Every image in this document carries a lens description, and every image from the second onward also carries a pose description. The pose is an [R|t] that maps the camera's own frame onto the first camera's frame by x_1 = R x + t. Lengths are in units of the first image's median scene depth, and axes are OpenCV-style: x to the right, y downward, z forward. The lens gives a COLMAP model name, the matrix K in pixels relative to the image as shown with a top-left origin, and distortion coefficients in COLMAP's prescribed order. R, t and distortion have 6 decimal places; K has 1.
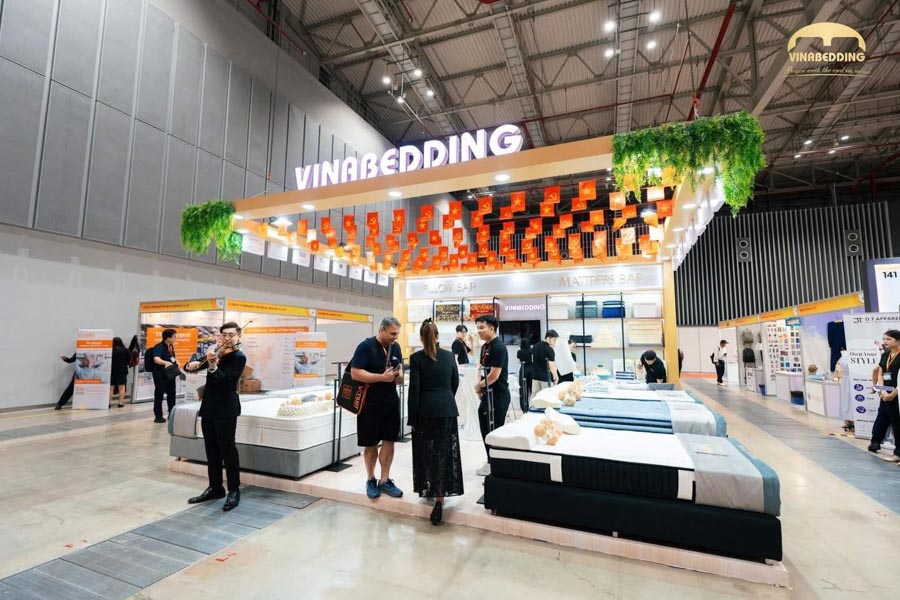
lens RADIAL K [[413.8, 0, 428.6], [0, 413.8, 301.7], [0, 0, 1]] dist [-0.002768, 0.000087]
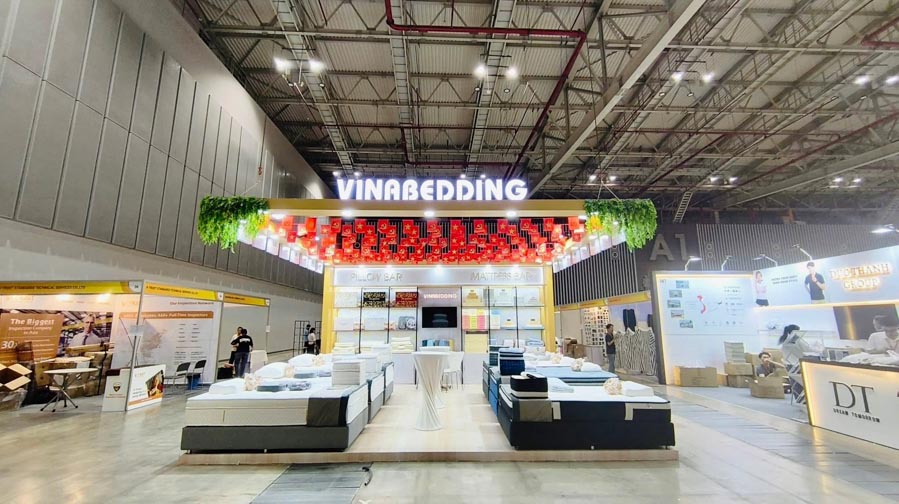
lens RADIAL K [[402.8, 0, 449.5], [0, 402.8, 252.0], [0, 0, 1]] dist [0.004003, 0.000608]
pose [[0.909574, 0.062170, 0.410866, -0.235029], [-0.029440, 0.995901, -0.085520, -0.014279], [-0.414499, 0.065691, 0.907676, -0.076897]]
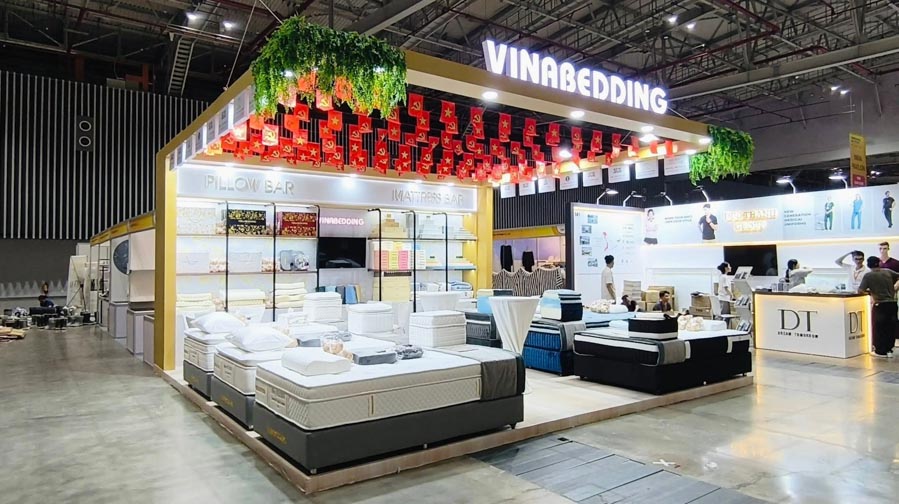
lens RADIAL K [[576.8, 0, 490.6], [0, 576.8, 250.6], [0, 0, 1]] dist [0.004549, 0.000544]
pose [[0.494972, 0.008799, 0.868864, -0.595922], [-0.073713, 0.996769, 0.031898, 0.014442], [-0.865777, -0.079835, 0.494021, 0.208712]]
